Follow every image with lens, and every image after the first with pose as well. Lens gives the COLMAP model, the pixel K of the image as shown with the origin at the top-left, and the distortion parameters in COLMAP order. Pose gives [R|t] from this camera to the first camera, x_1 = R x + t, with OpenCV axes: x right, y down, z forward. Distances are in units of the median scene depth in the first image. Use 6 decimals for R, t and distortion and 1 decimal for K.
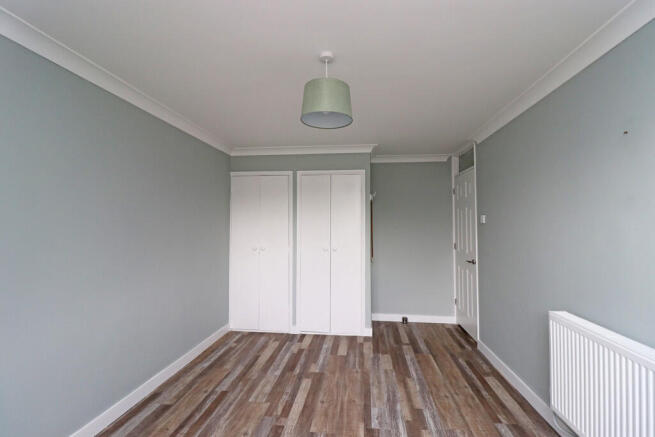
lens RADIAL K [[301.7, 0, 328.1], [0, 301.7, 220.0], [0, 0, 1]] dist [-0.002548, -0.000243]
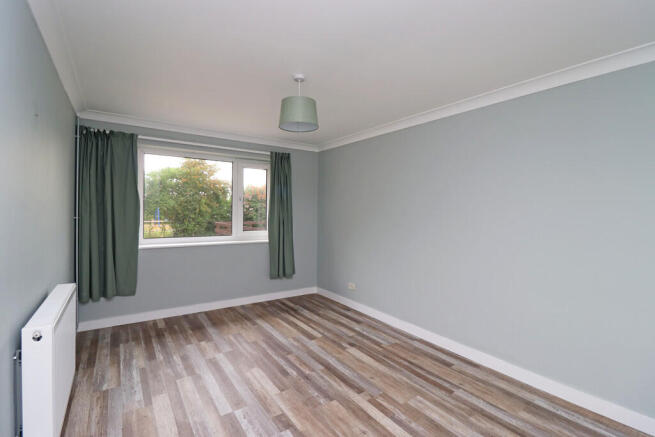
lens RADIAL K [[301.7, 0, 328.3], [0, 301.7, 216.9], [0, 0, 1]] dist [-0.002548, -0.000243]
pose [[-0.751550, -0.001053, -0.659676, 0.565709], [0.001009, 0.999996, -0.002746, 0.049137], [0.659676, -0.002729, -0.751545, 1.528713]]
